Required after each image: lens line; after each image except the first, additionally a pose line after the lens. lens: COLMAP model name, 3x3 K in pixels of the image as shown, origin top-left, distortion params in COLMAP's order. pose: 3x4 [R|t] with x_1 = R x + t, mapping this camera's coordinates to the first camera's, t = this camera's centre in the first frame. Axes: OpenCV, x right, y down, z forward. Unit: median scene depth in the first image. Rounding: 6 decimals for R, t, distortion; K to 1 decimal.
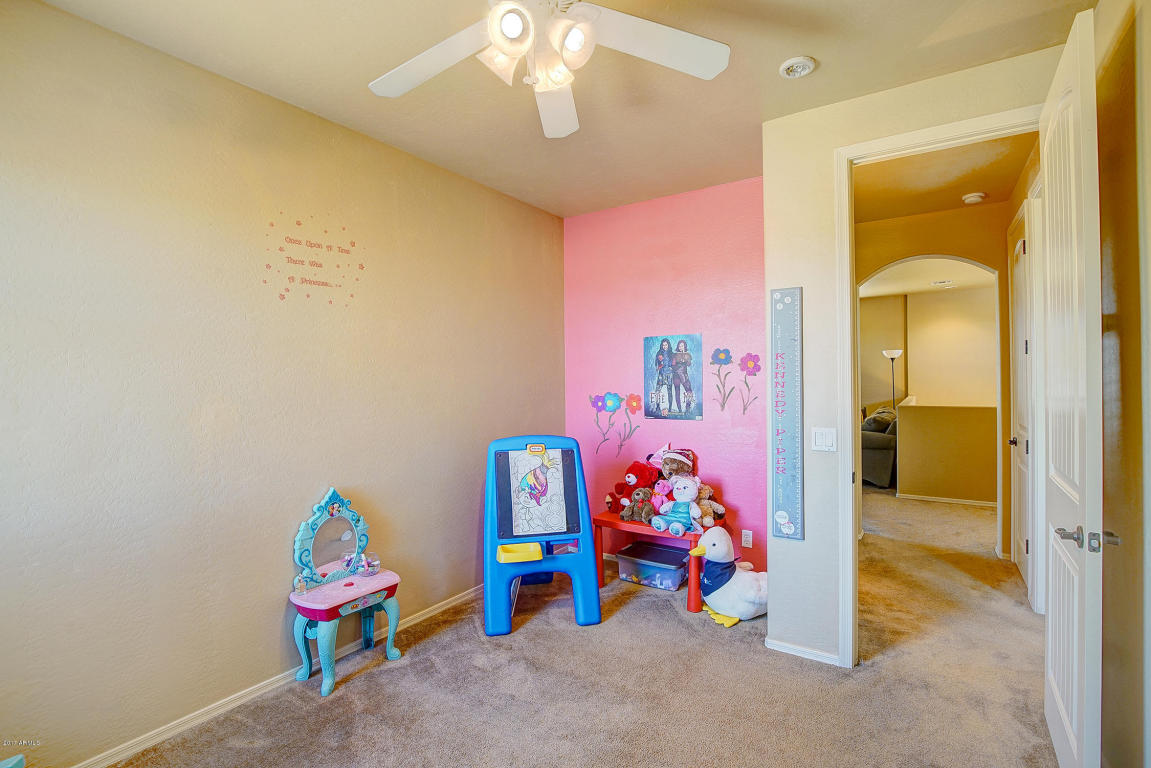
lens RADIAL K [[531.6, 0, 574.1], [0, 531.6, 384.6], [0, 0, 1]] dist [-0.018191, 0.003708]
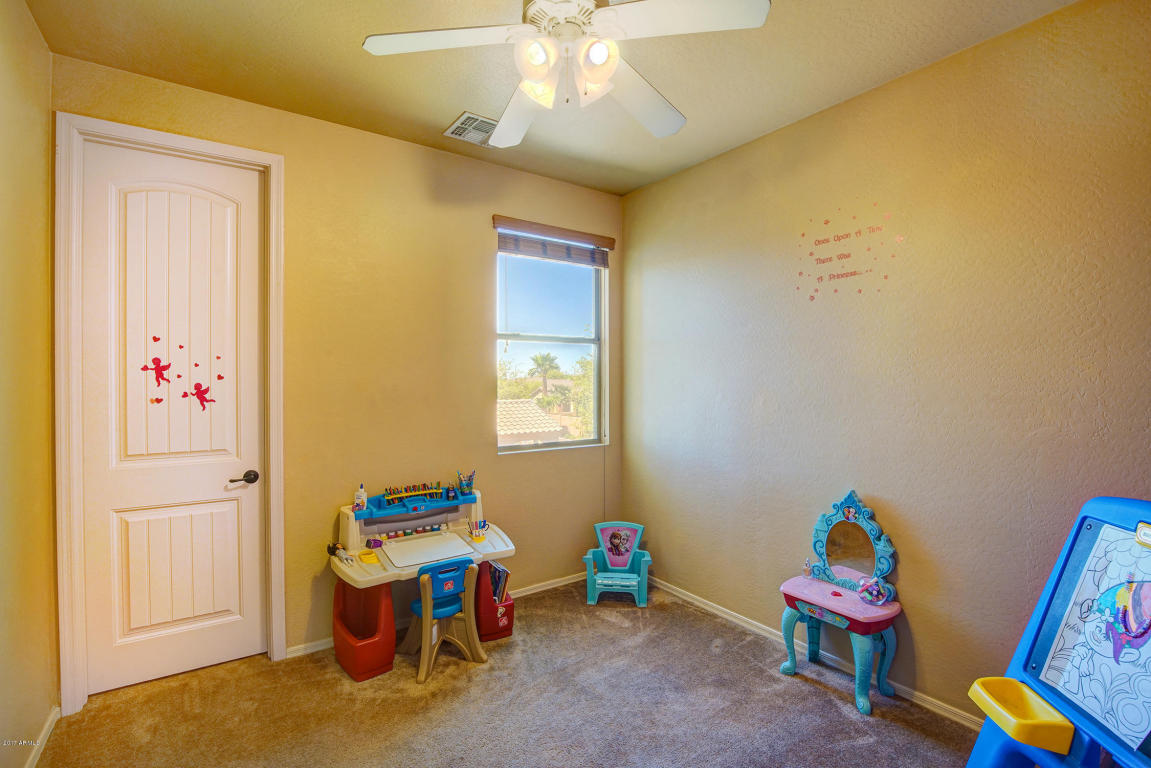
lens RADIAL K [[531.6, 0, 577.1], [0, 531.6, 376.7], [0, 0, 1]] dist [-0.018191, 0.003708]
pose [[-0.341418, 0.010366, -0.939854, 0.604597], [0.000810, 0.999942, 0.010735, -0.016952], [0.939911, 0.002904, -0.341407, 0.886593]]
